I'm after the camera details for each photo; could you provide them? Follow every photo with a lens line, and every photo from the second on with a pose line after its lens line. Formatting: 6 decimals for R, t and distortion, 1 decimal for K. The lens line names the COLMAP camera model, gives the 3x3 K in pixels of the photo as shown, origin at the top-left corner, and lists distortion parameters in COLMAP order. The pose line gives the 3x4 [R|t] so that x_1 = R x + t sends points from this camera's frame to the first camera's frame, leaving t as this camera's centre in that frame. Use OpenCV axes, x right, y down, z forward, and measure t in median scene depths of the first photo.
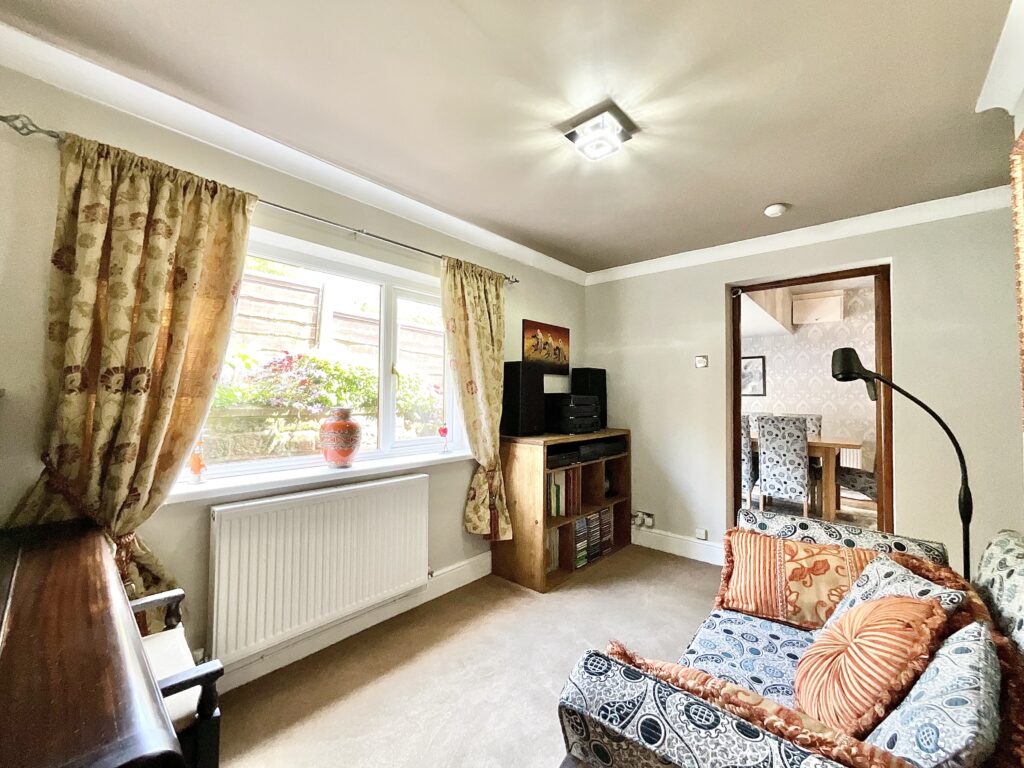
lens RADIAL K [[414.4, 0, 516.2], [0, 414.4, 381.1], [0, 0, 1]] dist [-0.000227, 0.000879]
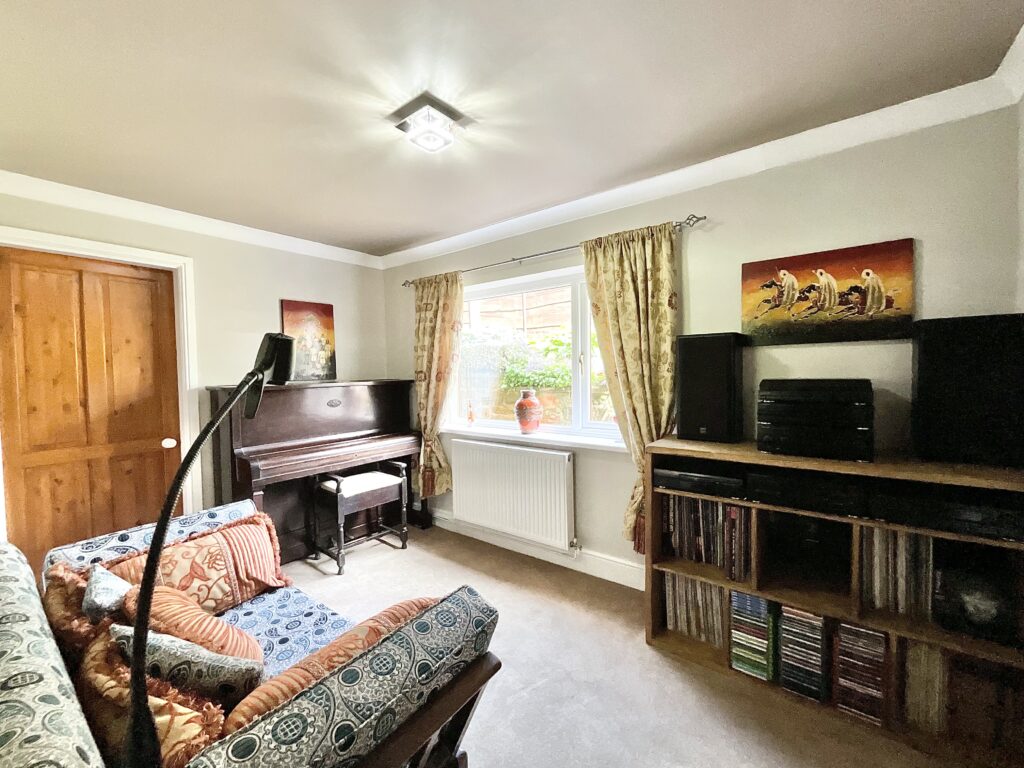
lens RADIAL K [[414.4, 0, 516.6], [0, 414.4, 383.7], [0, 0, 1]] dist [-0.000227, 0.000879]
pose [[0.080772, 0.024237, -0.996438, 0.699659], [0.053709, 0.998146, 0.028632, -0.000344], [0.995284, -0.055830, 0.079321, 0.641650]]
